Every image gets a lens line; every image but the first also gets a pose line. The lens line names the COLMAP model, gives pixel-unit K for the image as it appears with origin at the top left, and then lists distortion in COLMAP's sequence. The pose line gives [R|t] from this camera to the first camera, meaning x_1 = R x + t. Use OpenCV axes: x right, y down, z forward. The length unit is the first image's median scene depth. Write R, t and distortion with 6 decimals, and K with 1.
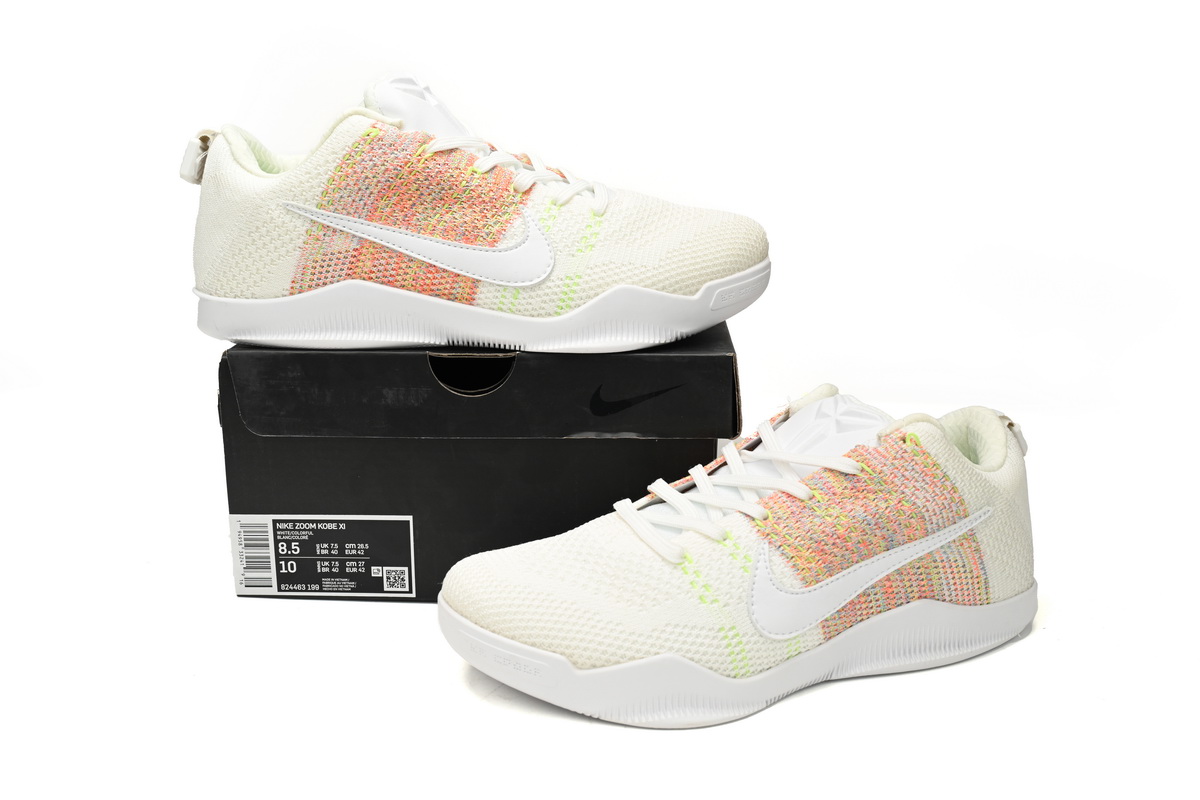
lens RADIAL K [[1278.8, 0, 600.0], [0, 1278.8, 400.0], [0, 0, 1]] dist [-0.007161, 0.002380]
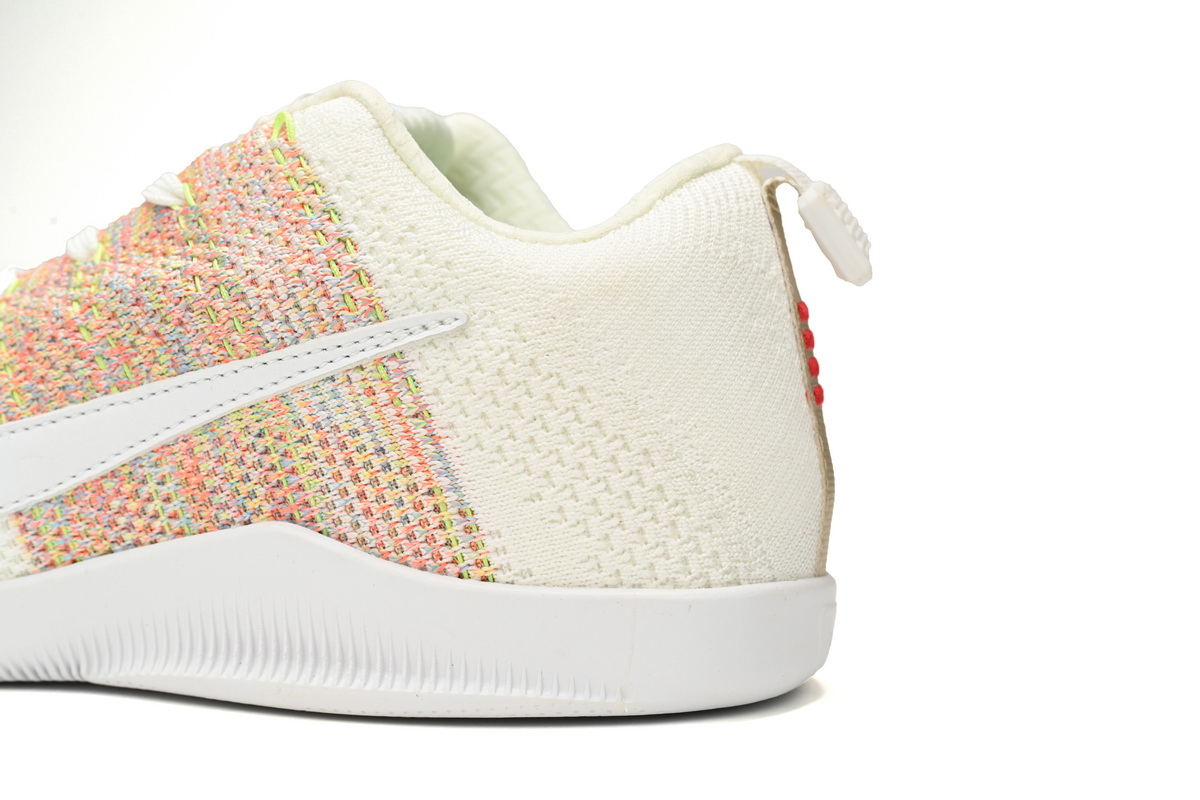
lens RADIAL K [[1852.9, 0, 600.0], [0, 1852.9, 400.0], [0, 0, 1]] dist [0.001795, 0.000840]
pose [[0.737307, 0.022006, -0.675200, 0.726562], [-0.151945, 0.979263, -0.134005, 0.182649], [0.658249, 0.201396, 0.725361, 0.635661]]
